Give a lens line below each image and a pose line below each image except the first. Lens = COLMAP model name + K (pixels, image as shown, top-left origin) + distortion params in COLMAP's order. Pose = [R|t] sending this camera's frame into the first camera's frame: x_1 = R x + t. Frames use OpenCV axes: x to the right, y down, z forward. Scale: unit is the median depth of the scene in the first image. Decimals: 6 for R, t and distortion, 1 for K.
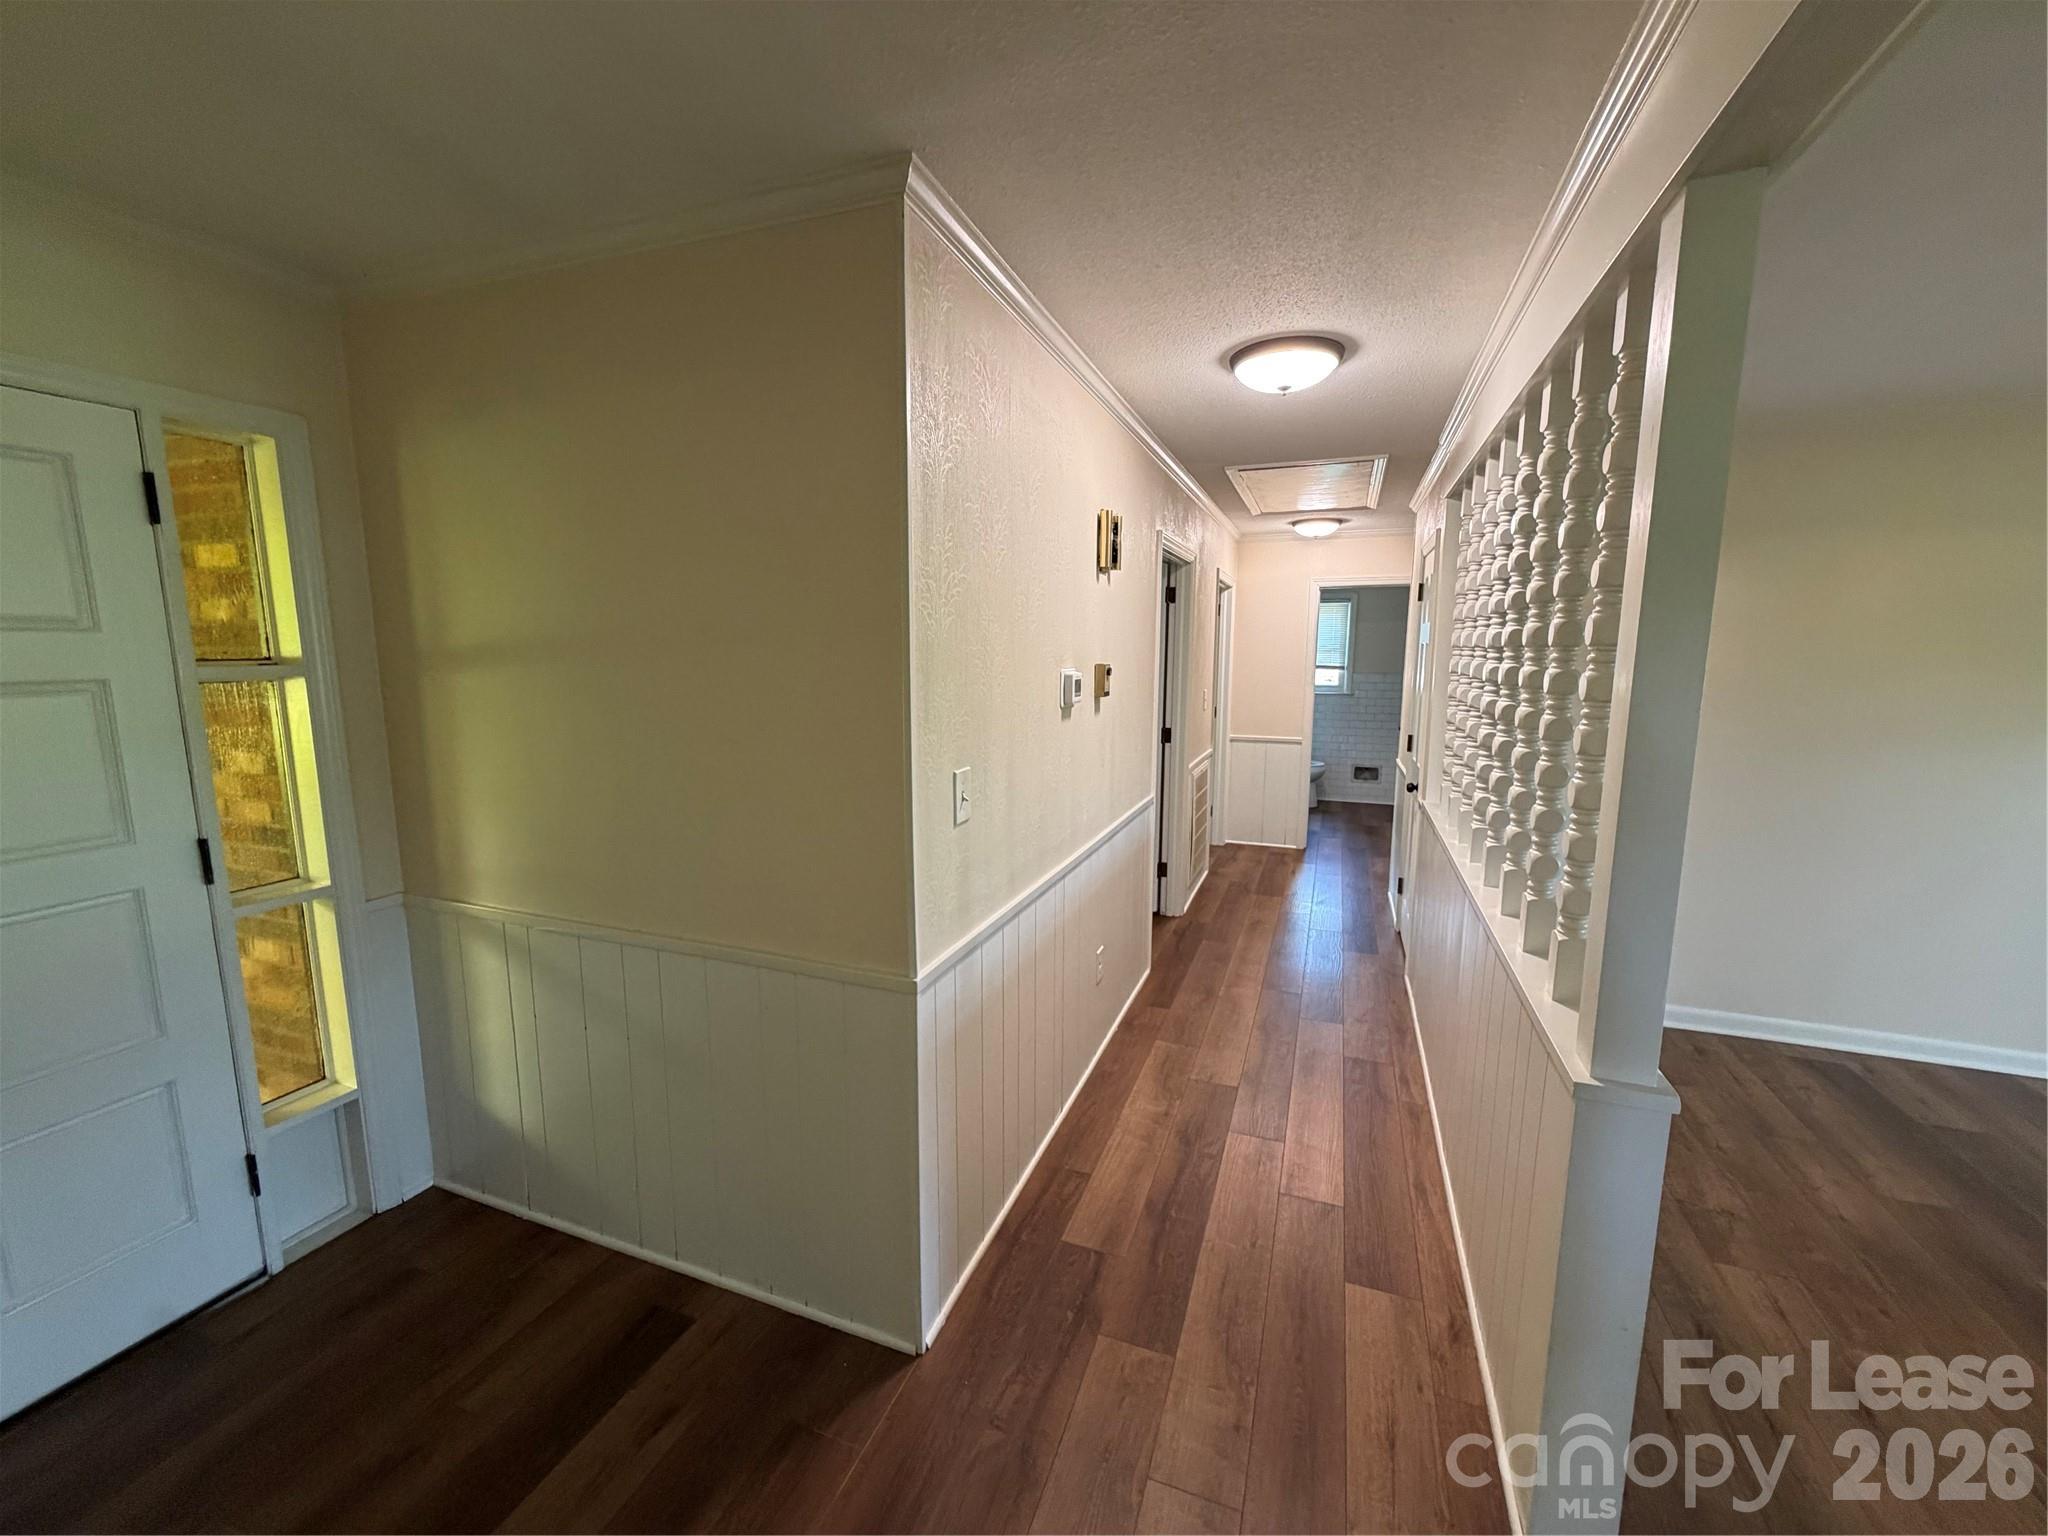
lens RADIAL K [[823.6, 0, 1017.0], [0, 823.6, 766.6], [0, 0, 1]] dist [0.002848, -0.000158]
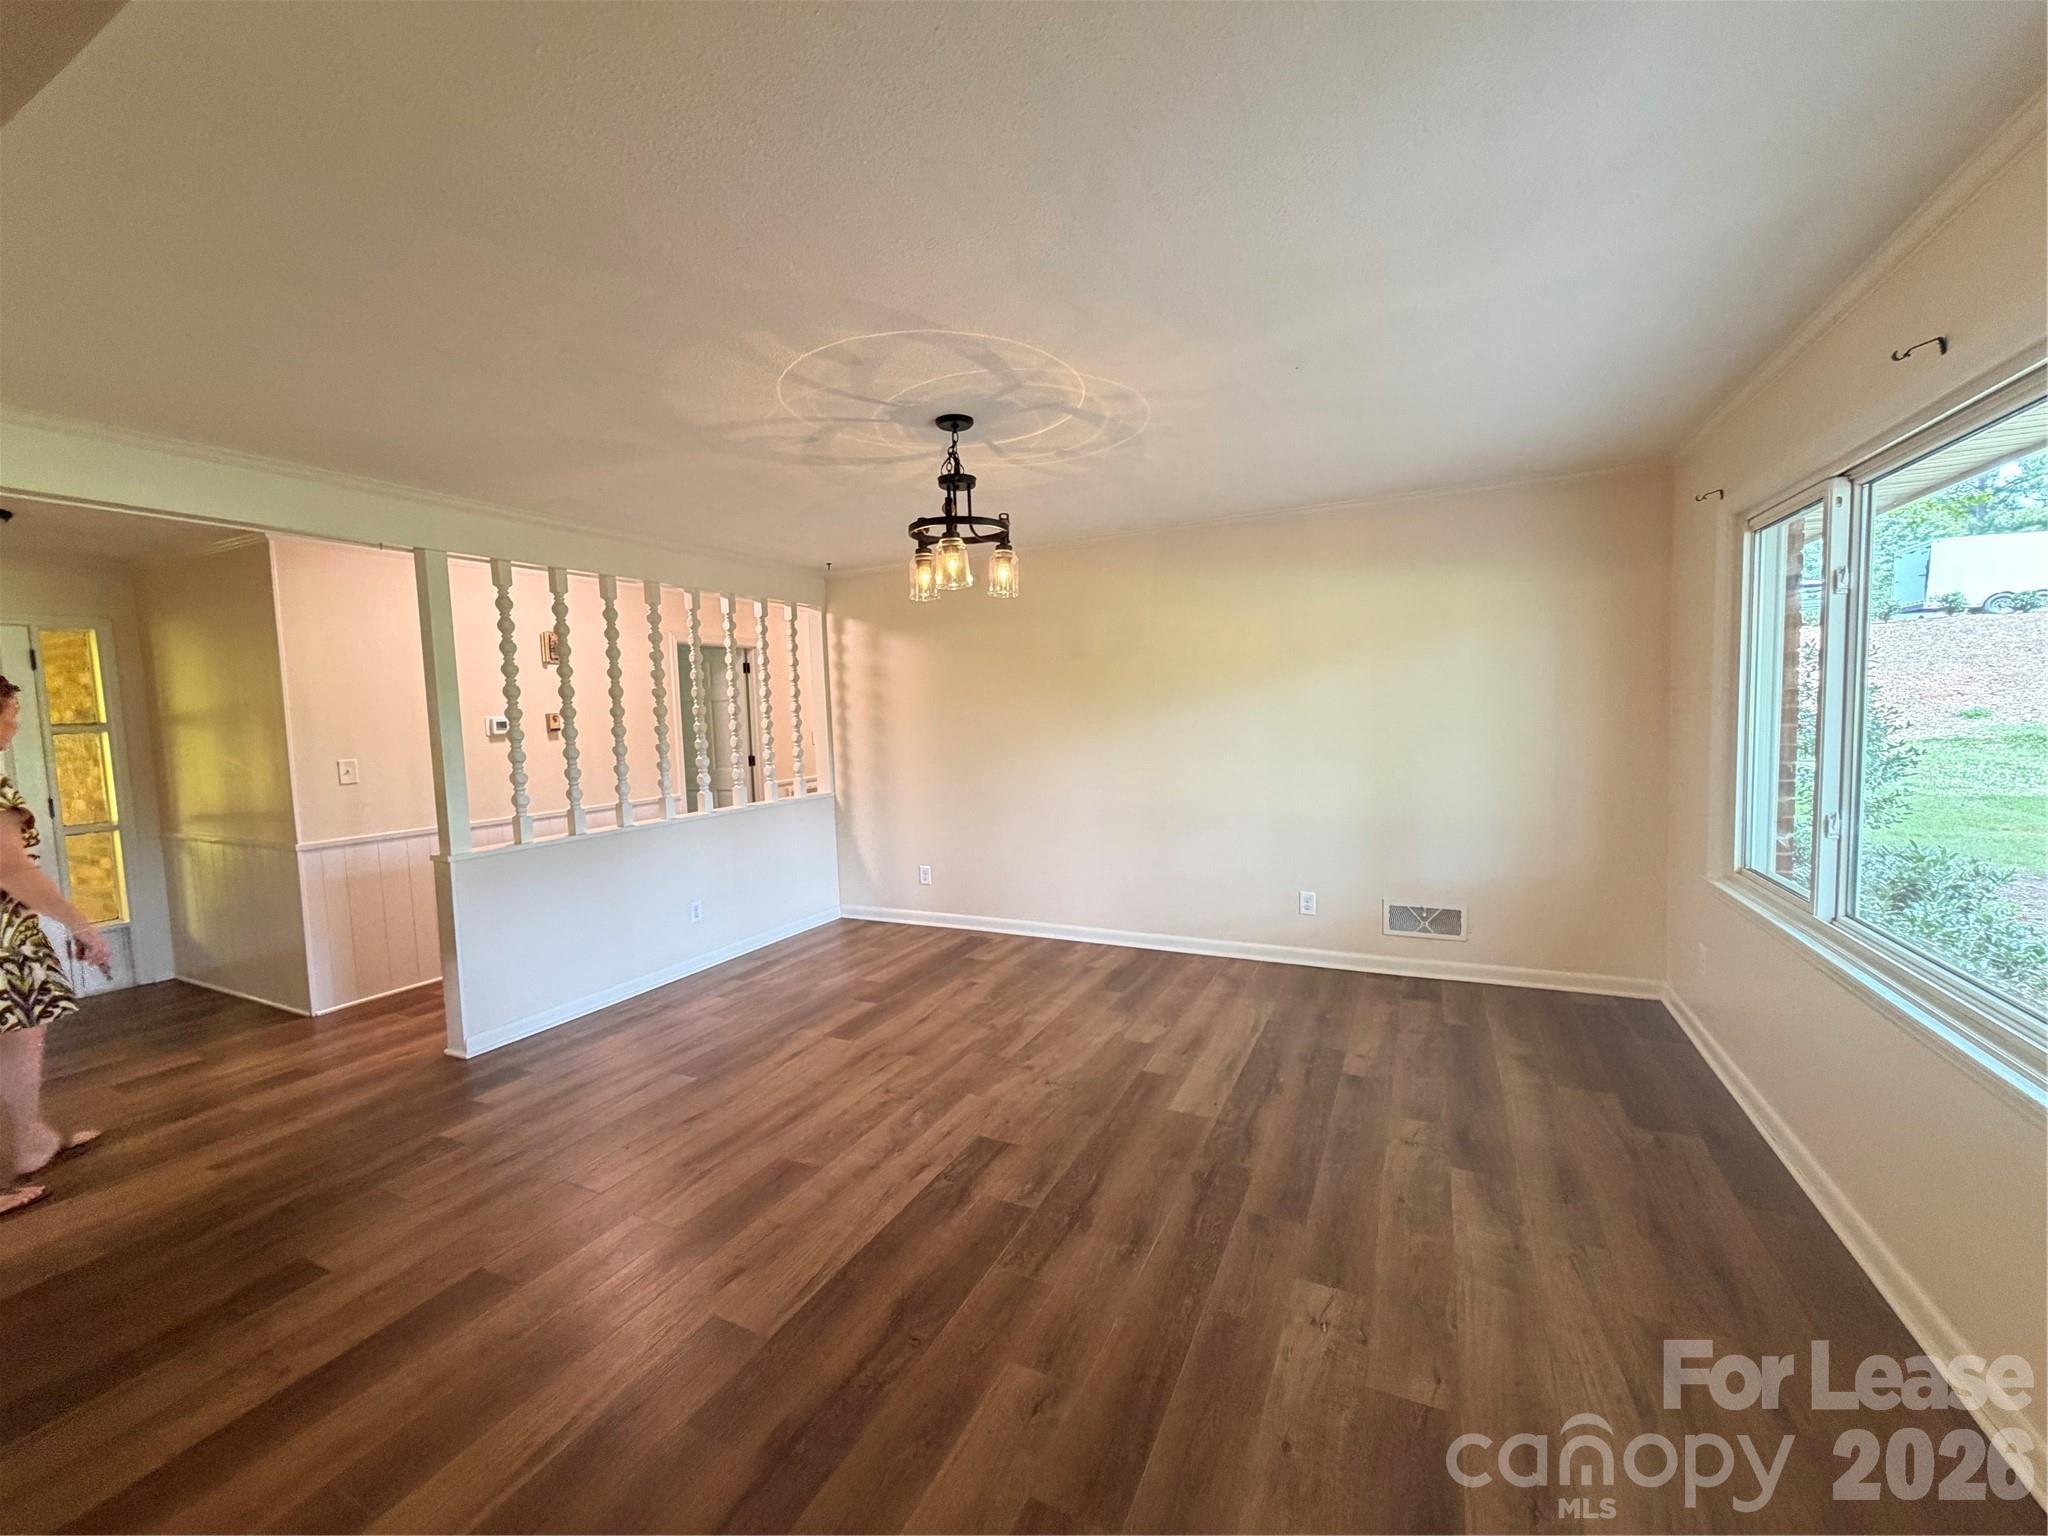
lens RADIAL K [[823.6, 0, 1033.5], [0, 823.6, 767.7], [0, 0, 1]] dist [0.002848, -0.000158]
pose [[0.994805, -0.027789, -0.097931, 1.576437], [0.021105, 0.997419, -0.068632, 0.167807], [0.099585, 0.066209, 0.992824, -0.827784]]
